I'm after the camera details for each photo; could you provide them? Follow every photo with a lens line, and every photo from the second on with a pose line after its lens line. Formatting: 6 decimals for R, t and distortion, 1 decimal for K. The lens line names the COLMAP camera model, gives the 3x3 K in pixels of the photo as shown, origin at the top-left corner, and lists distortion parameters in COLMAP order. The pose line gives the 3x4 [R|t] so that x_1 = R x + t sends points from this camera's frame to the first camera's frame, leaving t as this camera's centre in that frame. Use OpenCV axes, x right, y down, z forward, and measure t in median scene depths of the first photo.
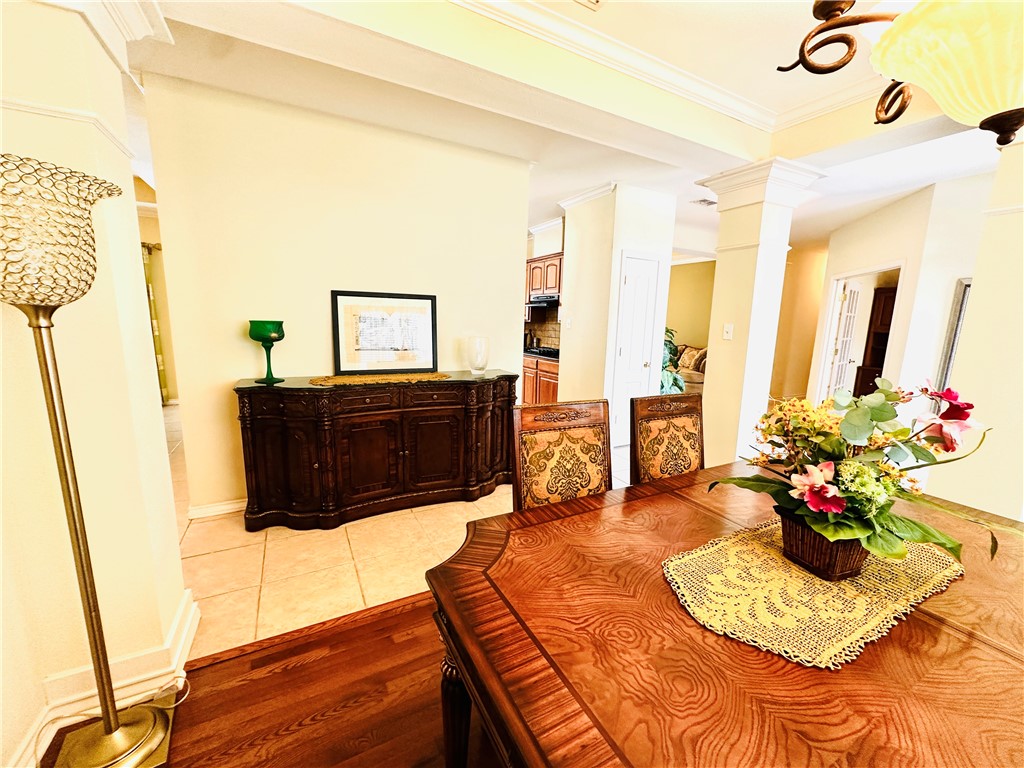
lens RADIAL K [[409.7, 0, 514.6], [0, 409.7, 386.9], [0, 0, 1]] dist [-0.002125, -0.000257]
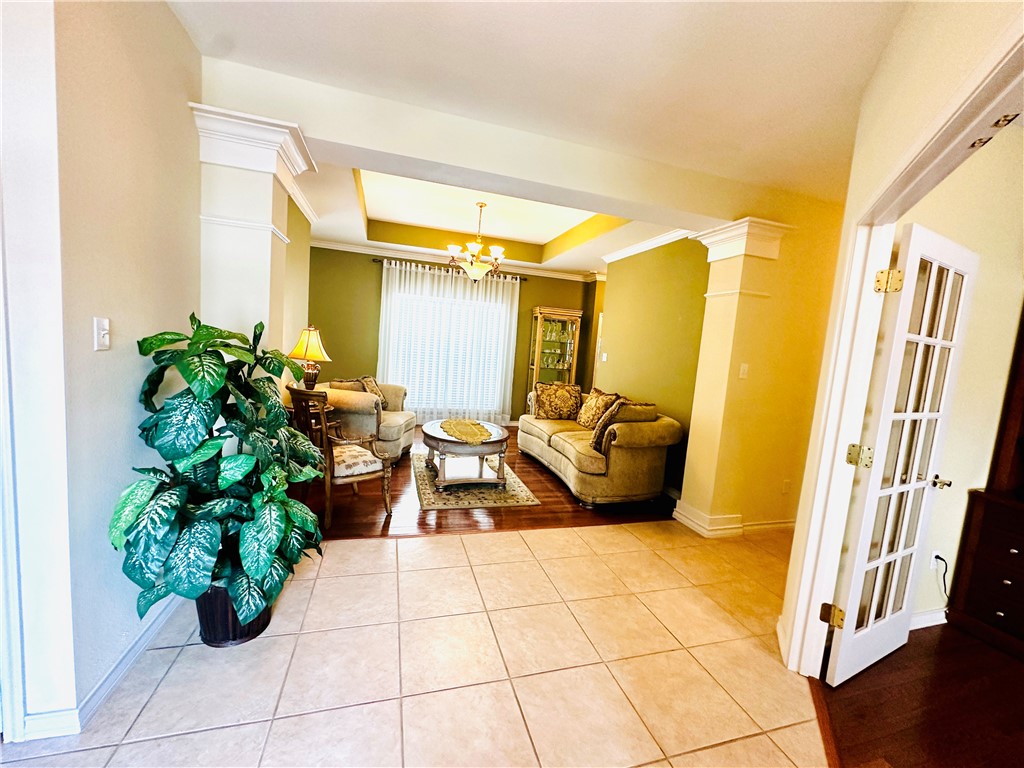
lens RADIAL K [[409.7, 0, 514.6], [0, 409.7, 389.6], [0, 0, 1]] dist [-0.002125, -0.000257]
pose [[0.978247, 0.069107, -0.195597, 0.437596], [-0.082356, 0.994769, -0.060426, -0.072299], [0.190398, 0.075220, 0.978821, 0.484283]]
